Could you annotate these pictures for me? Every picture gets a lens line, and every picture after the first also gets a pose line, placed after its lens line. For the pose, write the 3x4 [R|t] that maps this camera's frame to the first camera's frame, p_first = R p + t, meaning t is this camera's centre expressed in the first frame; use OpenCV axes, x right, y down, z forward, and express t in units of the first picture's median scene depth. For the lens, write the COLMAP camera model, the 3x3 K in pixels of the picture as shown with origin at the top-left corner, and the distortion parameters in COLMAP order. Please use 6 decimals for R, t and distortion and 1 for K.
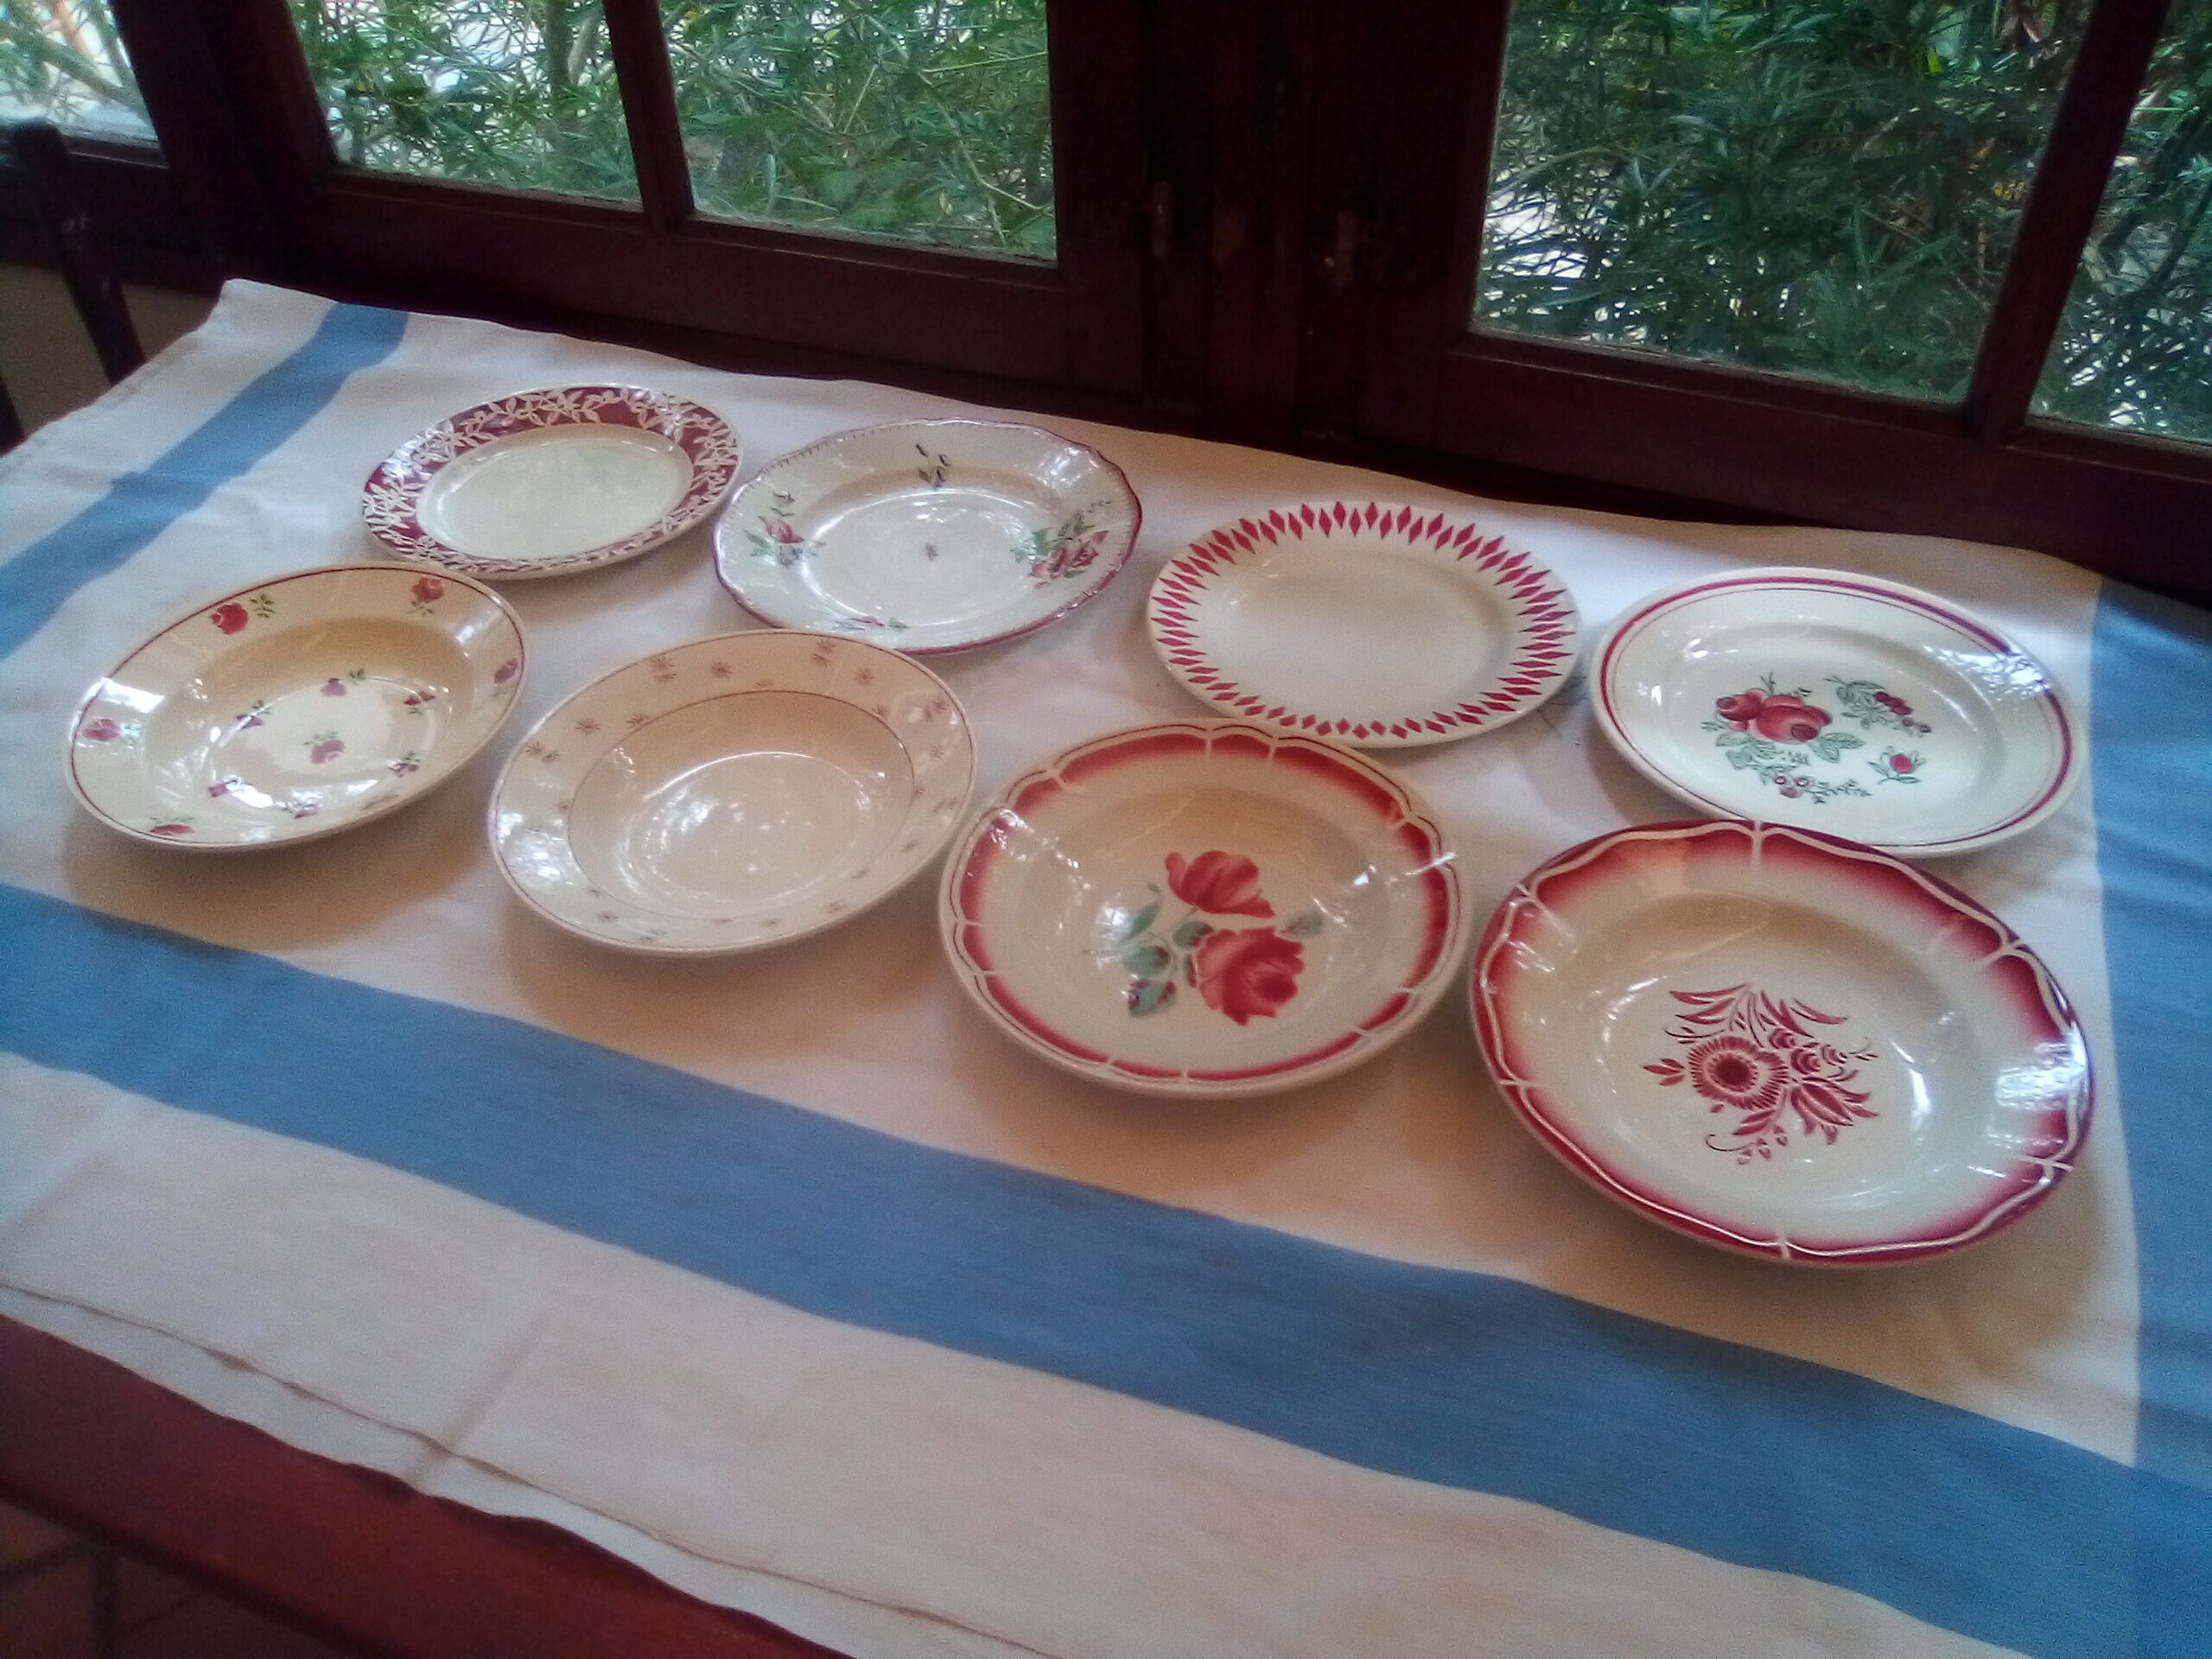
lens RADIAL K [[1897.1, 0, 1087.0], [0, 1897.1, 830.7], [0, 0, 1]] dist [0.031917, -0.089994]
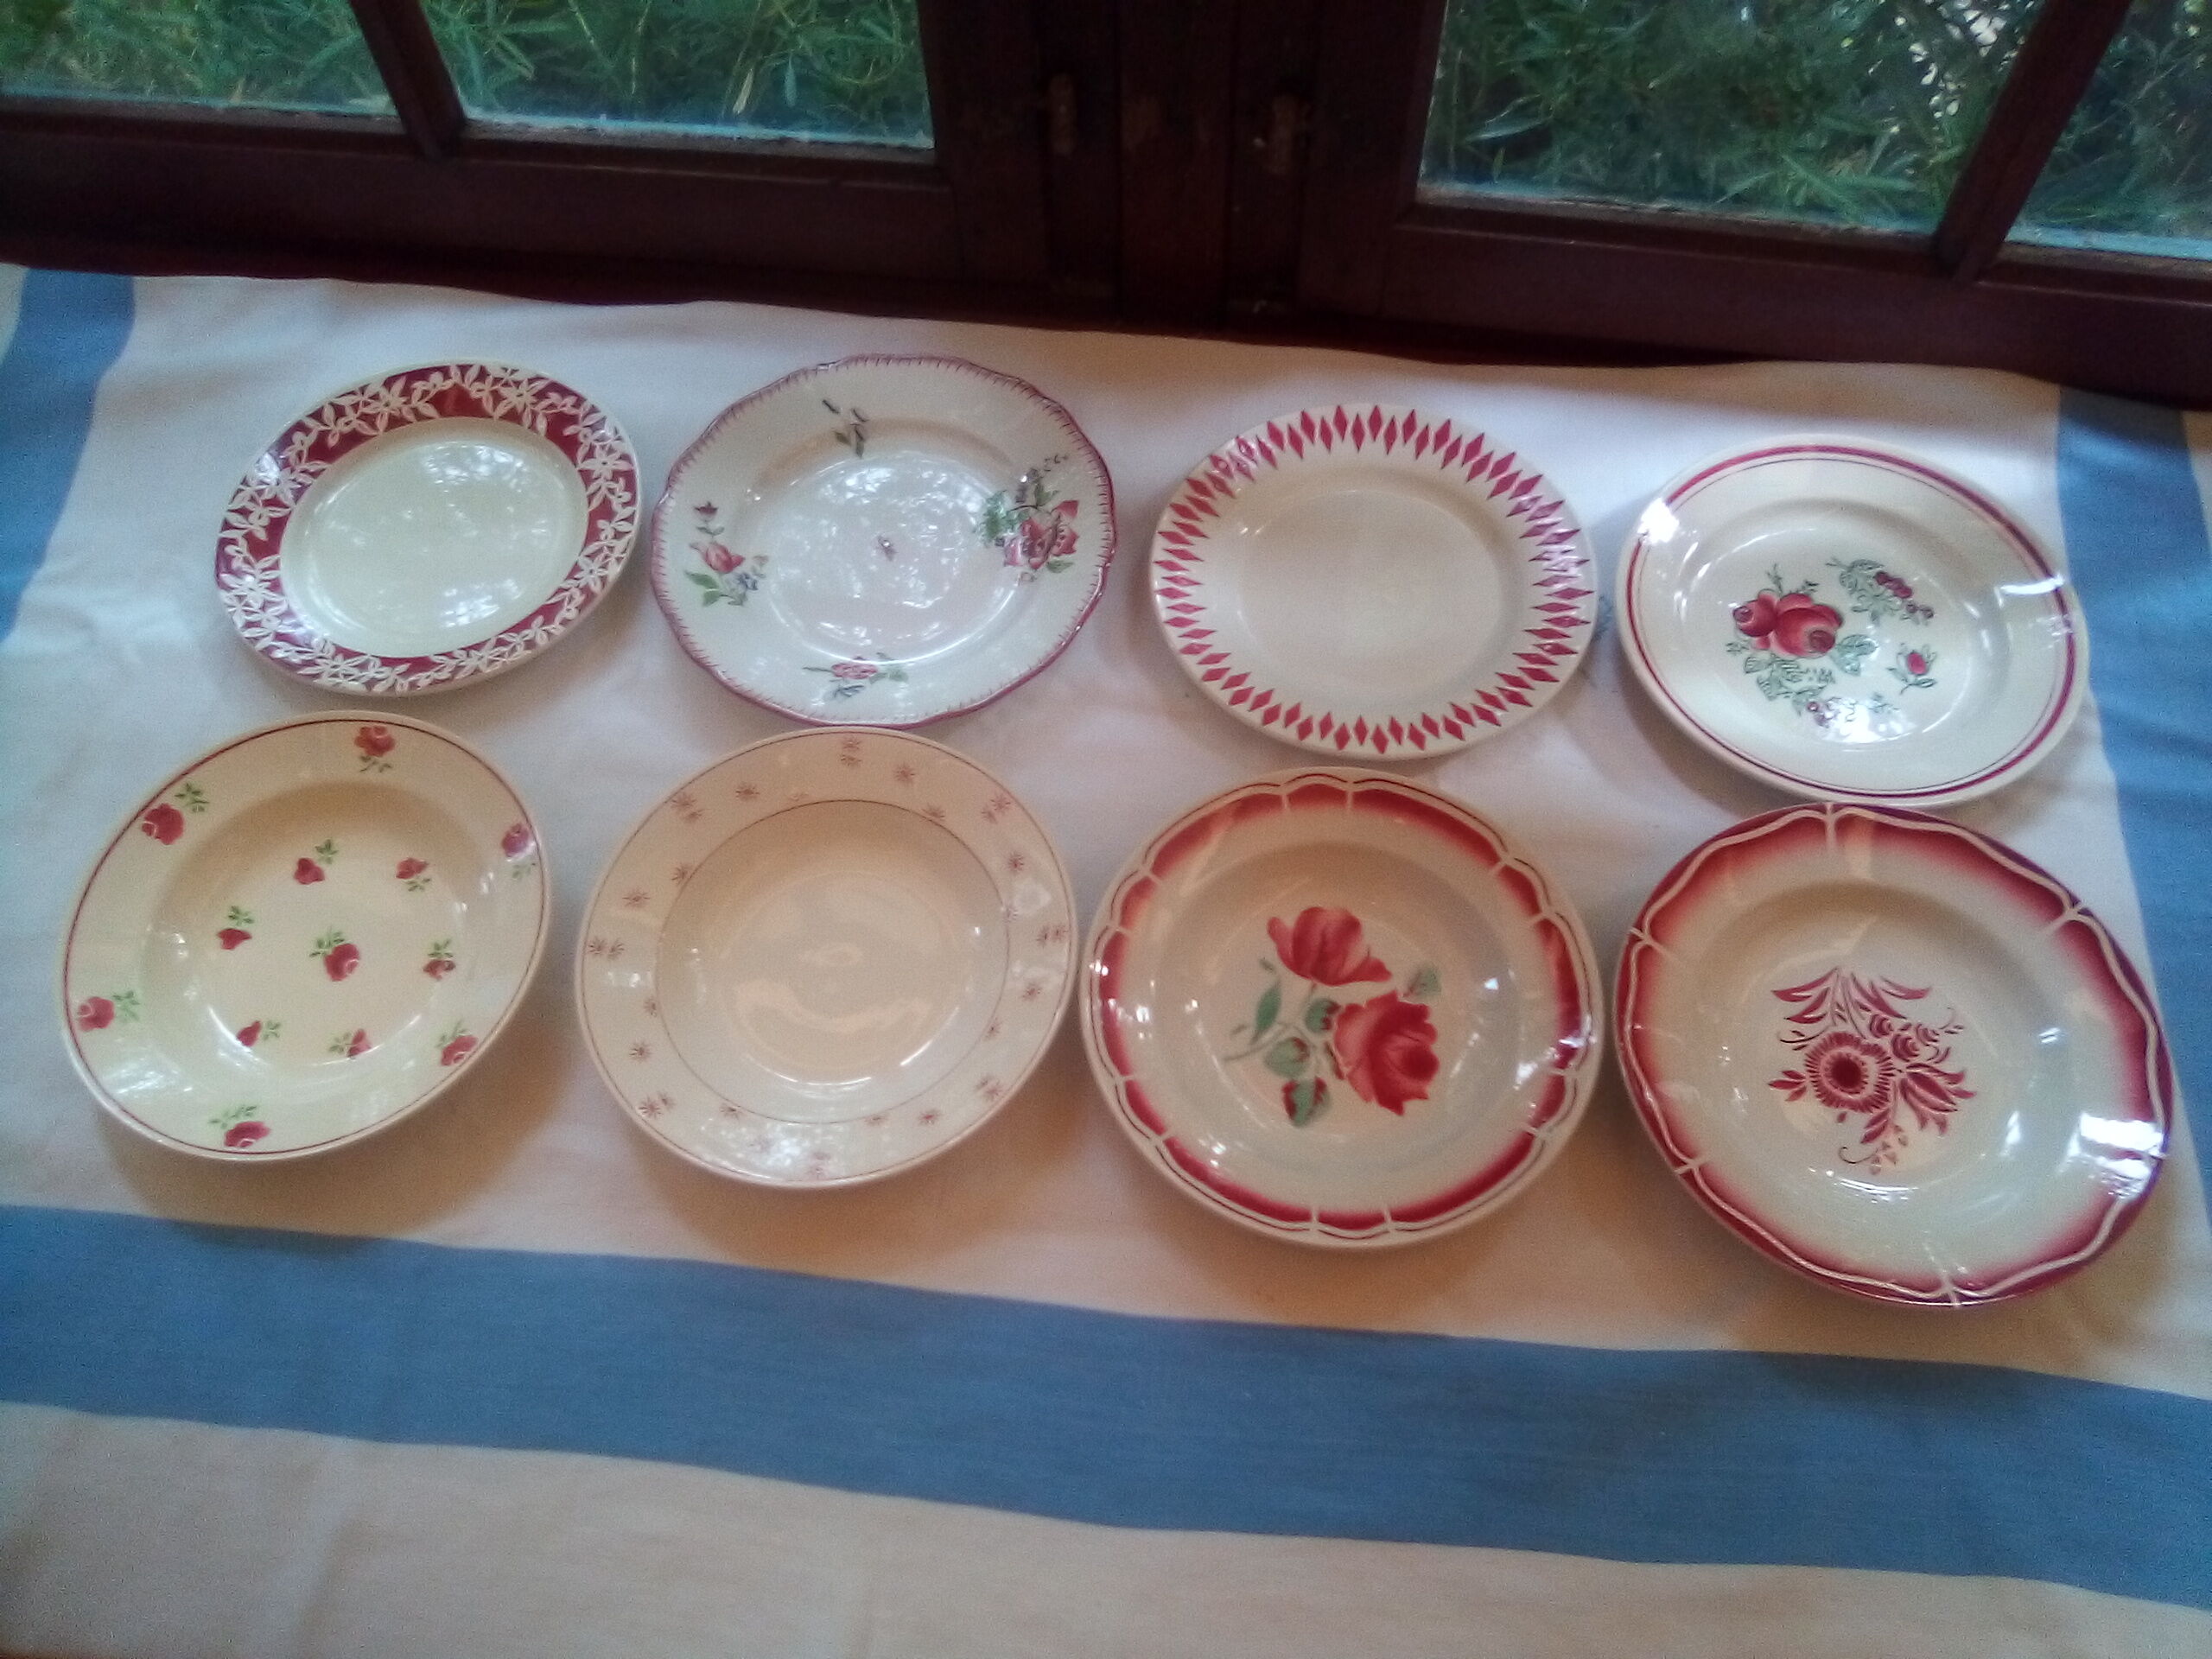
lens RADIAL K [[1897.1, 0, 1088.3], [0, 1897.1, 861.2], [0, 0, 1]] dist [0.031917, -0.089994]
pose [[0.965891, -0.224066, 0.129805, -0.163850], [0.165050, 0.918964, 0.358140, -0.371863], [-0.199533, -0.324500, 0.924601, 0.090374]]
